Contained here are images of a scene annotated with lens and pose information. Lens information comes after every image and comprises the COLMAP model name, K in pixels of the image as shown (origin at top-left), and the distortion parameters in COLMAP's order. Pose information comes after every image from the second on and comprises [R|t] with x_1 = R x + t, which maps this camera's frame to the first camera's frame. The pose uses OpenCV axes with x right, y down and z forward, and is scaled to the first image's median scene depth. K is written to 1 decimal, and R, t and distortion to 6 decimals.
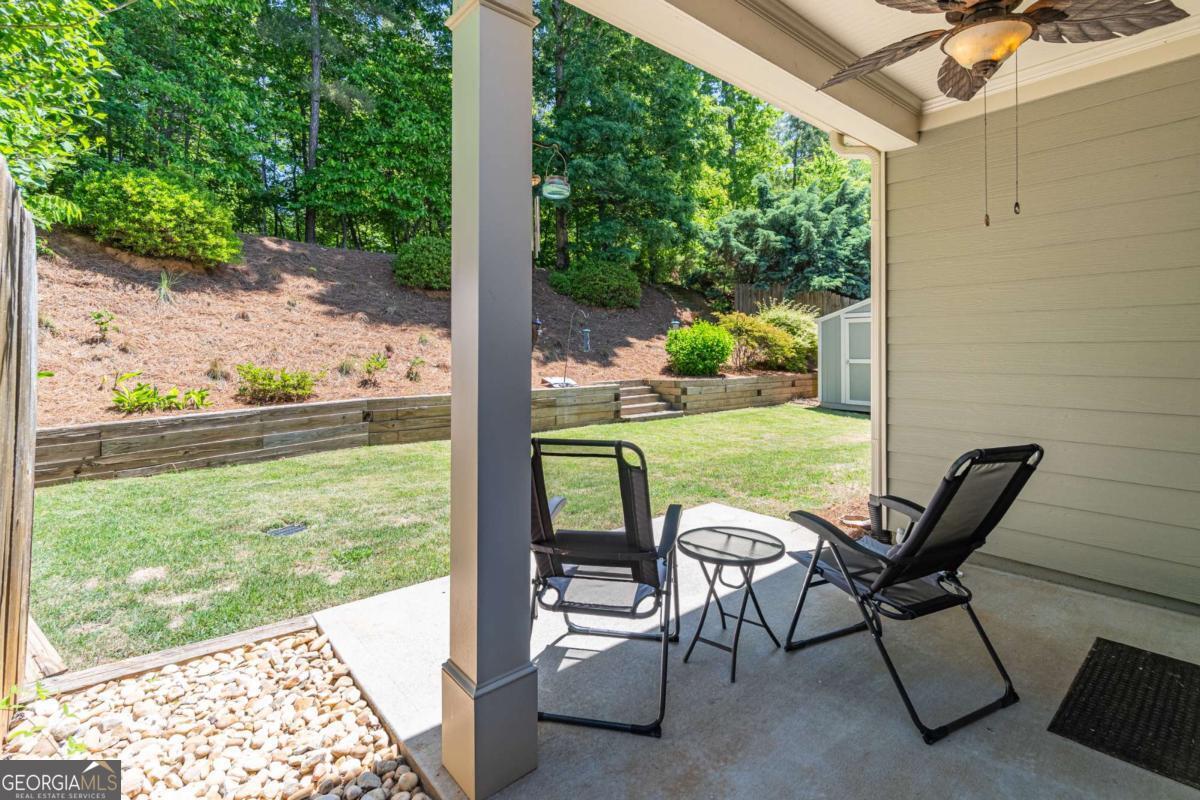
lens RADIAL K [[554.9, 0, 603.3], [0, 554.9, 342.6], [0, 0, 1]] dist [-0.000982, 0.000066]
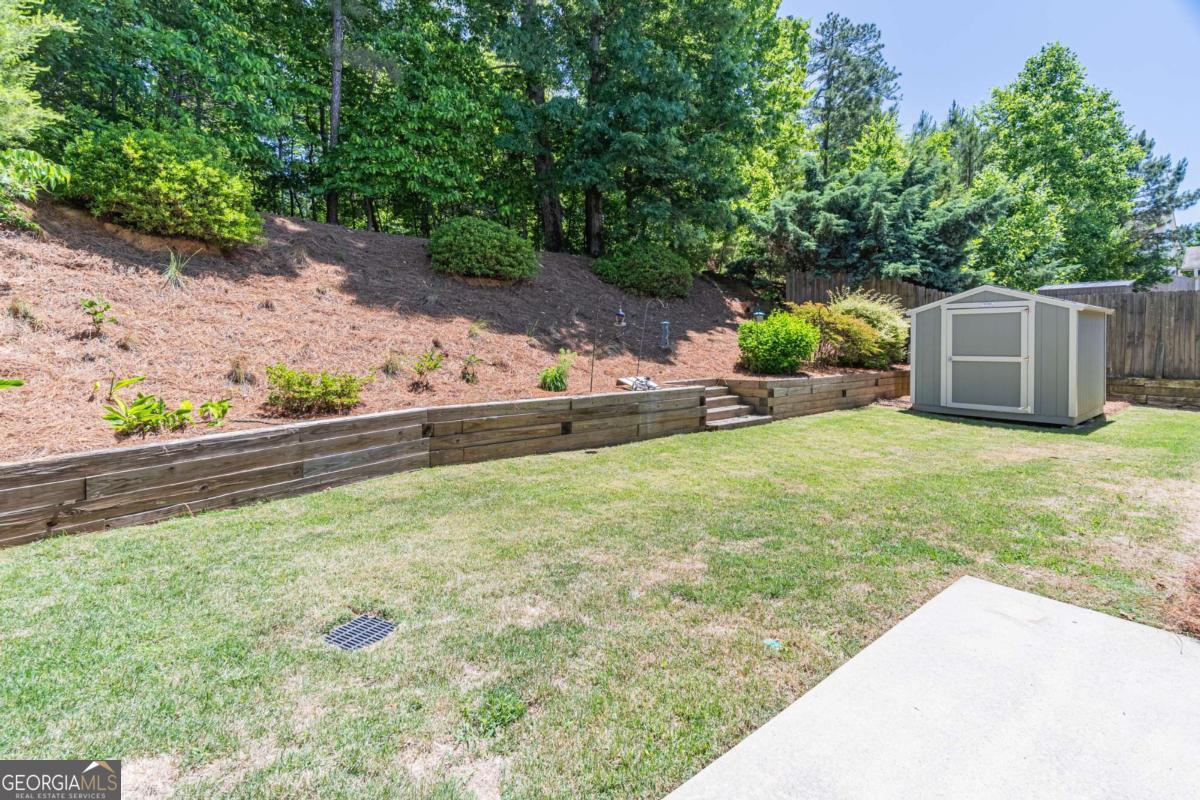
lens RADIAL K [[544.4, 0, 600.9], [0, 544.4, 344.1], [0, 0, 1]] dist [0.000679, -0.000488]
pose [[0.999956, 0.002172, -0.009088, -0.135651], [-0.001996, 0.999811, 0.019341, -0.005816], [0.009128, -0.019322, 0.999772, 0.176968]]
